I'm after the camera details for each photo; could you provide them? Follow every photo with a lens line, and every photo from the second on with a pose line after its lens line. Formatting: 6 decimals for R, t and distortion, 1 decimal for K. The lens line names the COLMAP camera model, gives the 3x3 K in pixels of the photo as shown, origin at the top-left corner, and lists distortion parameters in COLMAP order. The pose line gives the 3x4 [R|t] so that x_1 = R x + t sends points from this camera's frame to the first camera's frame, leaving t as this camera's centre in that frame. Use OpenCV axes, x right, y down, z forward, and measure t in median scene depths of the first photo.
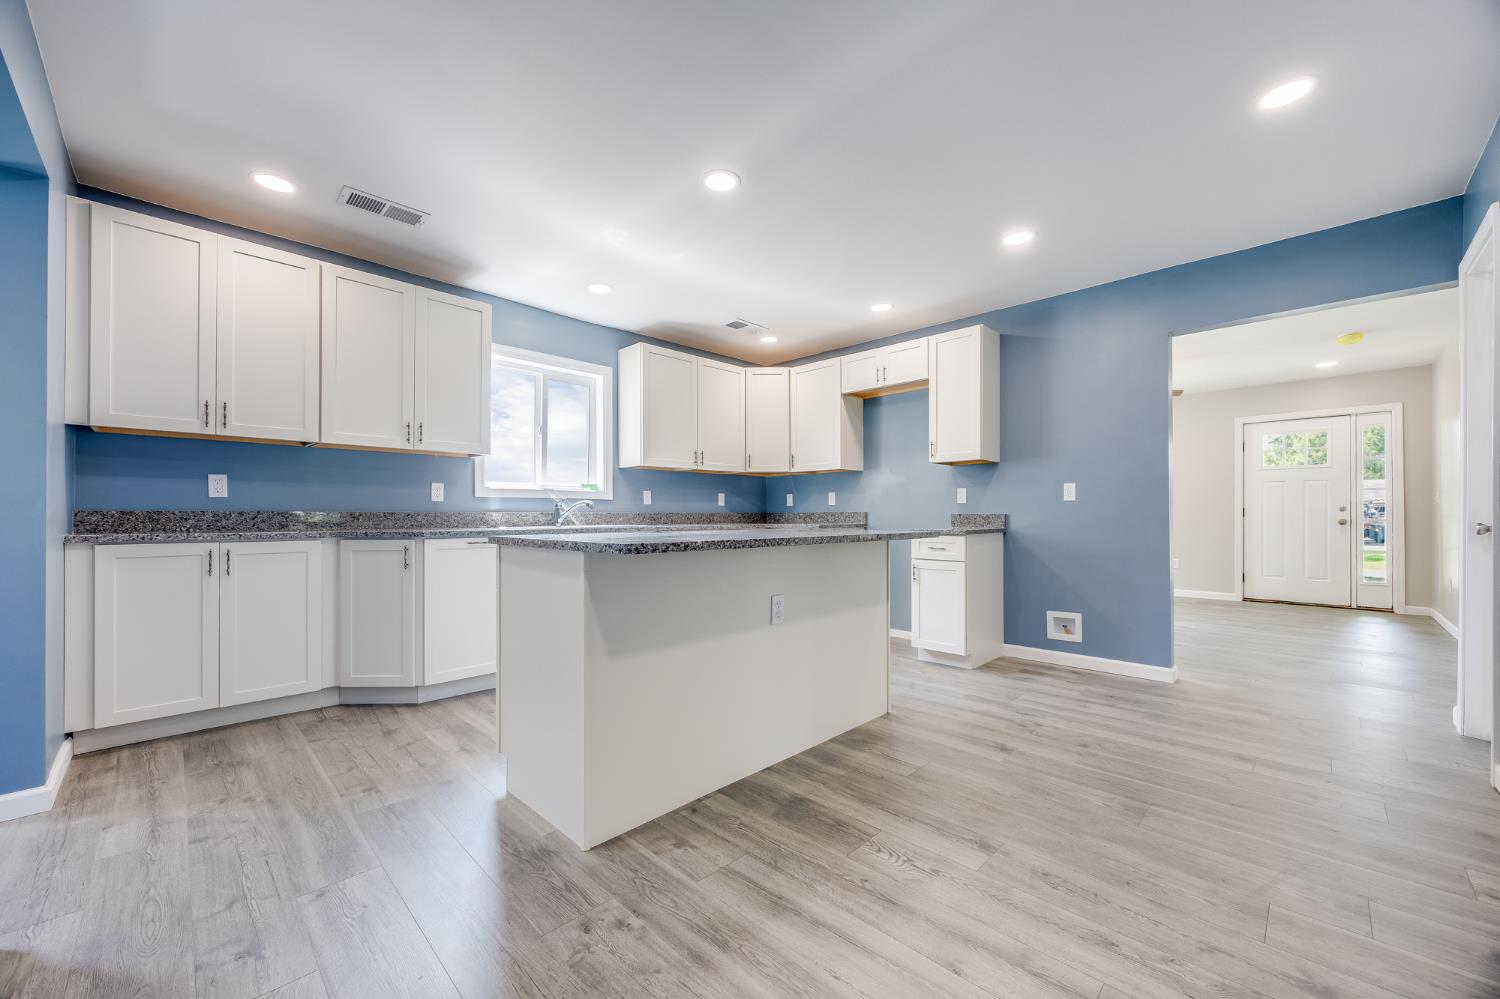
lens RADIAL K [[613.3, 0, 716.2], [0, 613.3, 514.8], [0, 0, 1]] dist [0.005952, 0.000614]
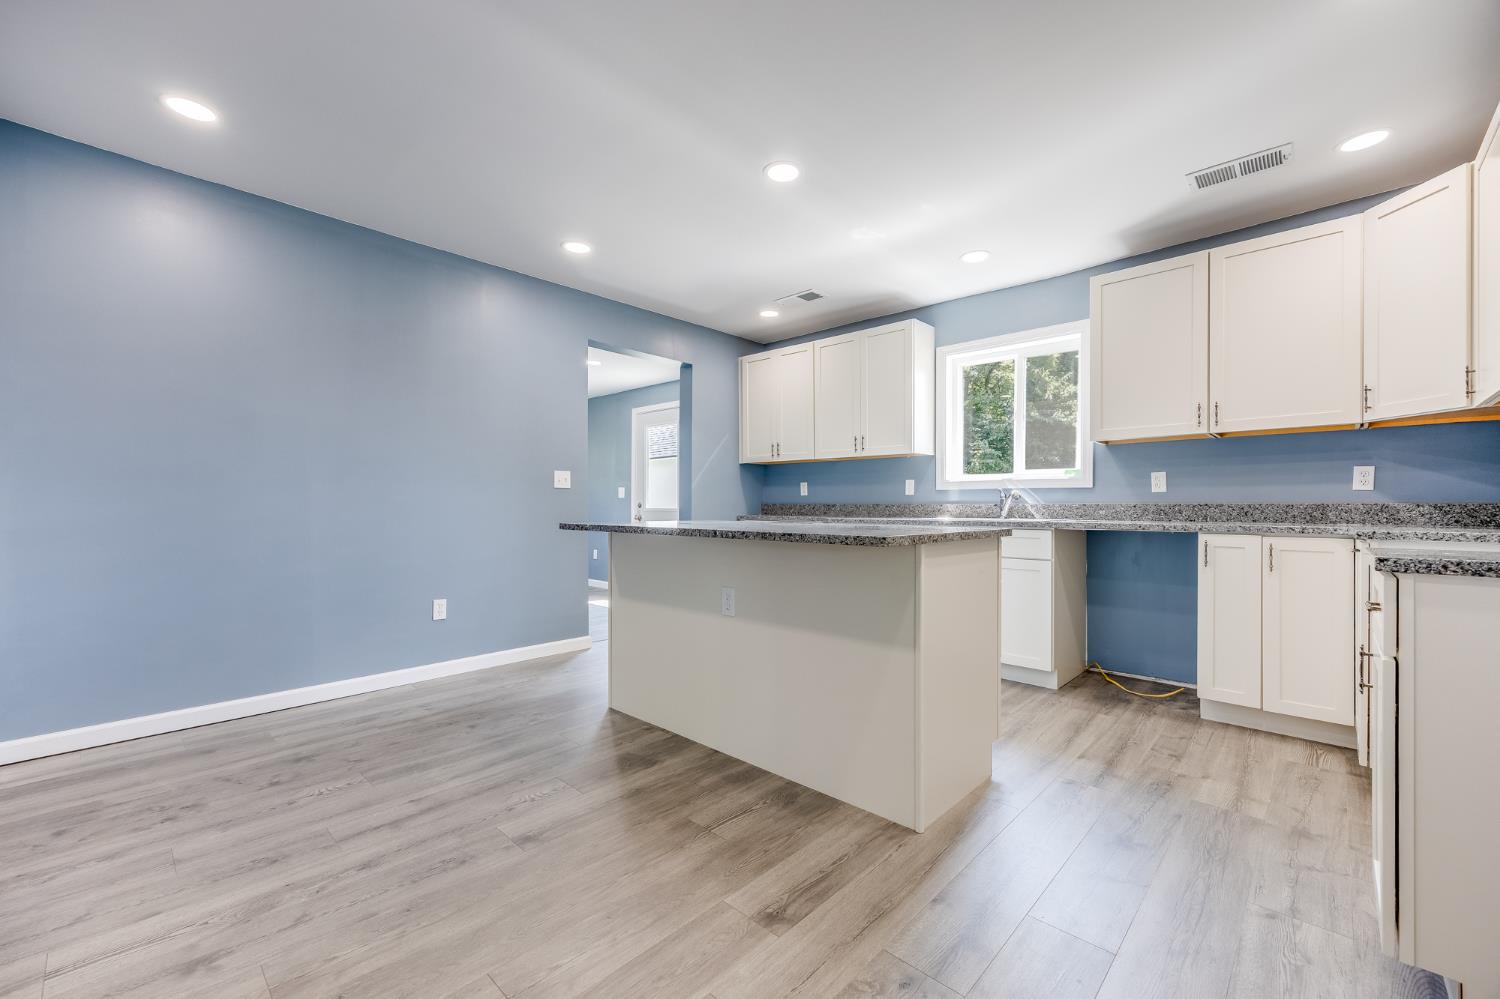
lens RADIAL K [[613.3, 0, 764.5], [0, 613.3, 503.3], [0, 0, 1]] dist [0.005952, 0.000614]
pose [[0.025771, -0.004808, -0.999656, 0.902289], [-0.003617, 0.999981, -0.004903, 0.001159], [0.999661, 0.003742, 0.025754, 0.849624]]
